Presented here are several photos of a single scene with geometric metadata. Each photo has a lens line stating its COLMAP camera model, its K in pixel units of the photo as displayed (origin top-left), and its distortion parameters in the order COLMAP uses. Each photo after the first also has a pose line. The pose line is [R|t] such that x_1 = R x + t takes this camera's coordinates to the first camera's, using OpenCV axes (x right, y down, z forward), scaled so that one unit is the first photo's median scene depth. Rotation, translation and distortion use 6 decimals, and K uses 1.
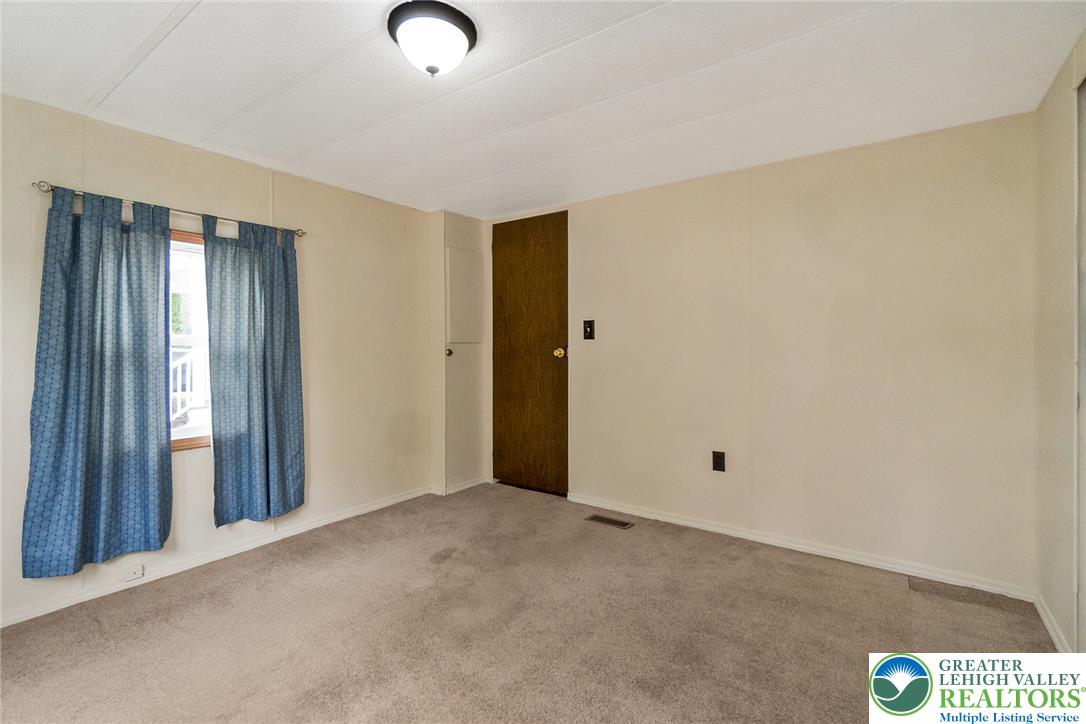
lens RADIAL K [[493.5, 0, 540.5], [0, 493.5, 343.9], [0, 0, 1]] dist [-0.001637, -0.000260]
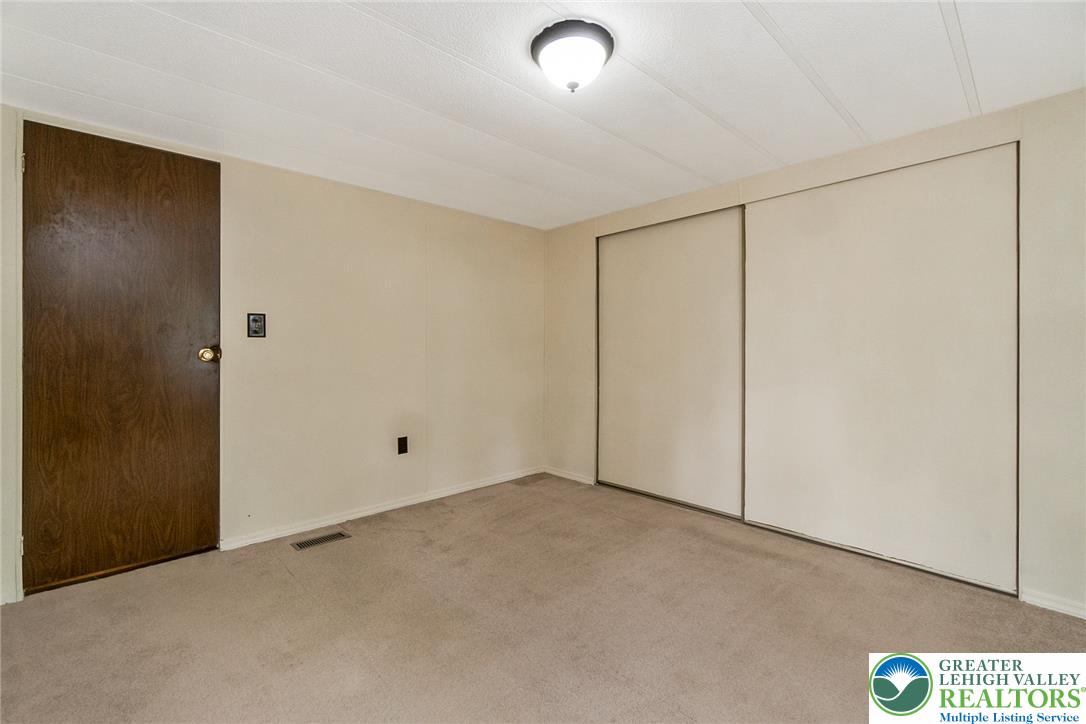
lens RADIAL K [[493.5, 0, 540.5], [0, 493.5, 343.9], [0, 0, 1]] dist [-0.001637, -0.000260]
pose [[0.173606, 0.001517, 0.984814, -0.776344], [-0.008081, 0.999967, -0.000116, -0.002958], [-0.984782, -0.007938, 0.173613, 0.515049]]
